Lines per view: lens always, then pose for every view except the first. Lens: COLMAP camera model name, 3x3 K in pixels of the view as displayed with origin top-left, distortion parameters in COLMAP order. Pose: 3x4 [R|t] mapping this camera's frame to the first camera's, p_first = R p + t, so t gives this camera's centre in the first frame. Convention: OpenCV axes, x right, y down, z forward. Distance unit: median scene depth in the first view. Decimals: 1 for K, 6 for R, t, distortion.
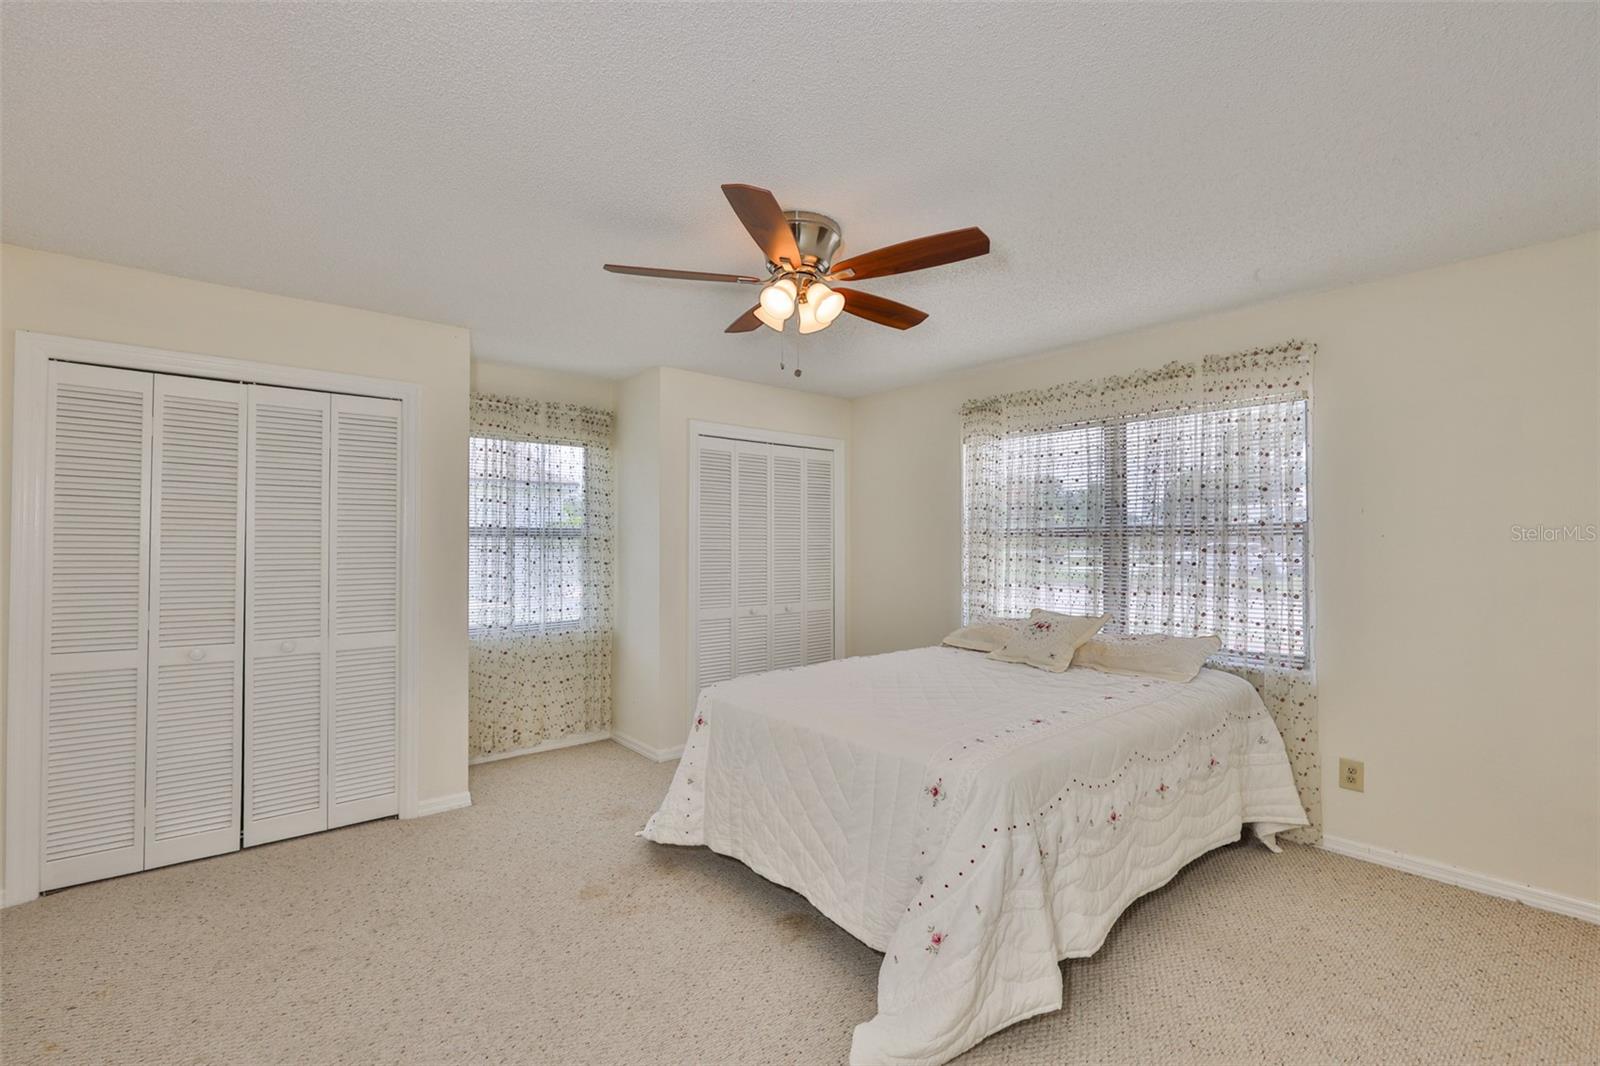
lens RADIAL K [[663.9, 0, 797.4], [0, 663.9, 535.6], [0, 0, 1]] dist [0.000265, -0.000717]
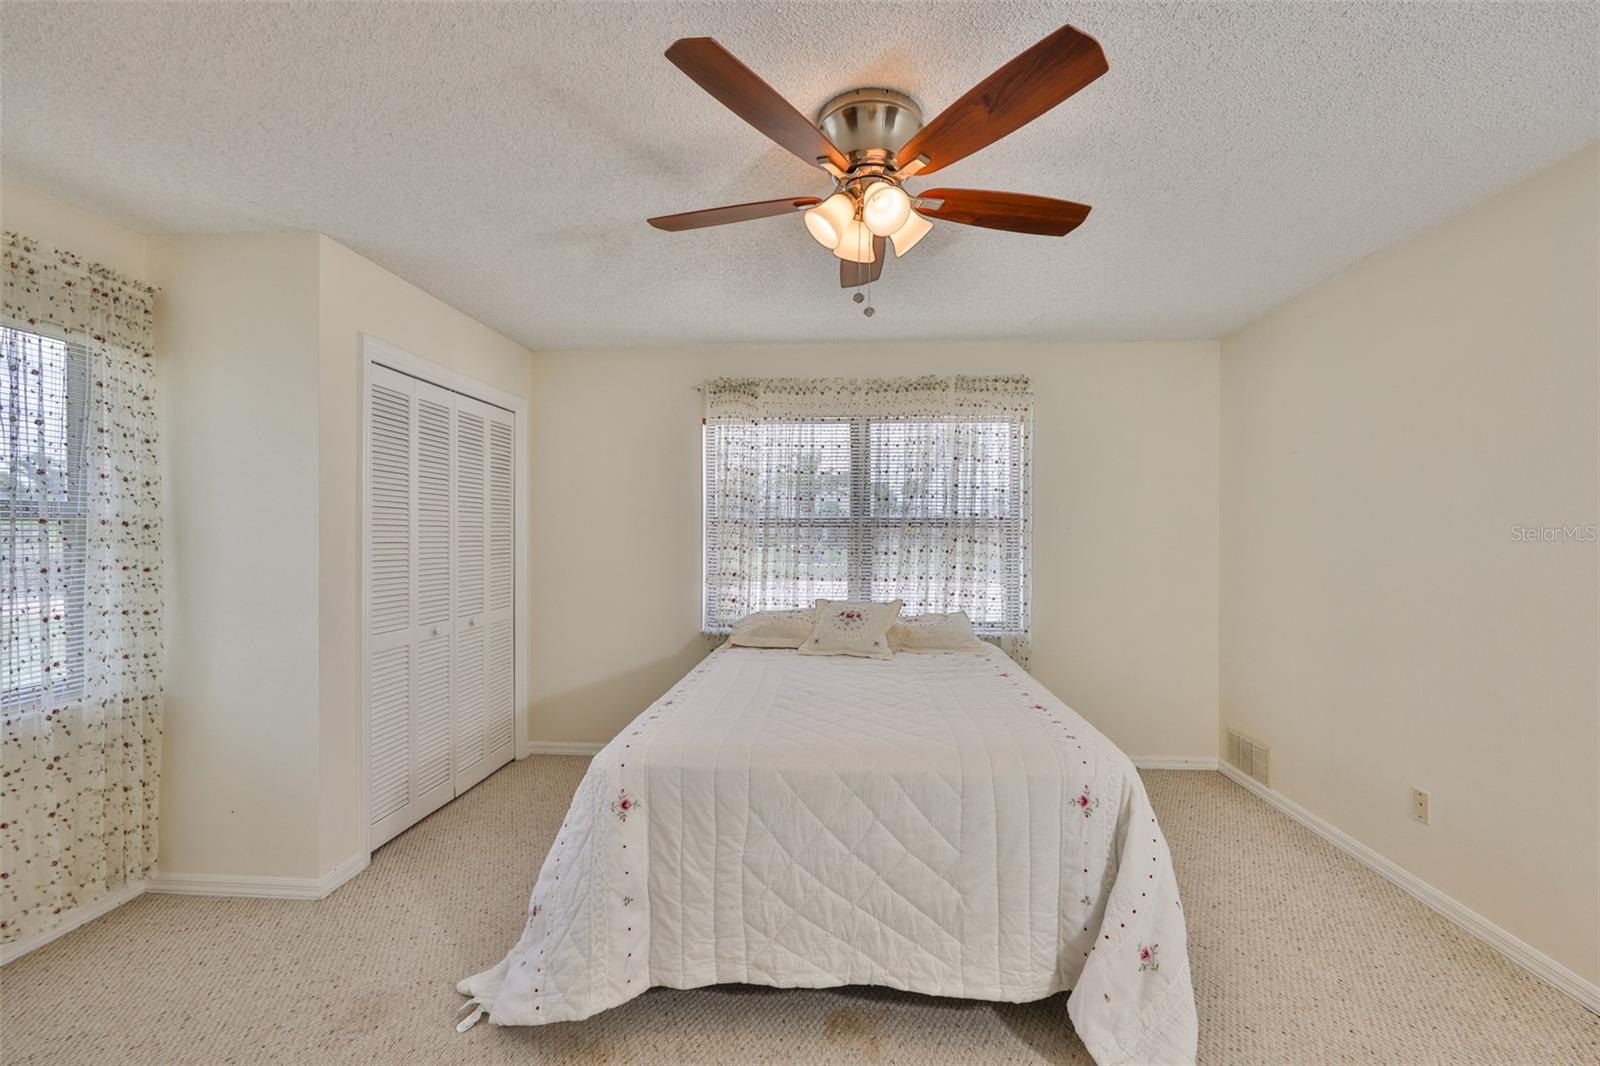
lens RADIAL K [[663.9, 0, 795.7], [0, 663.9, 536.0], [0, 0, 1]] dist [0.000265, -0.000717]
pose [[0.708205, -0.001200, 0.706006, -0.356722], [-0.010906, 0.999861, 0.012640, 0.002805], [-0.705923, -0.016651, 0.708093, 0.305892]]
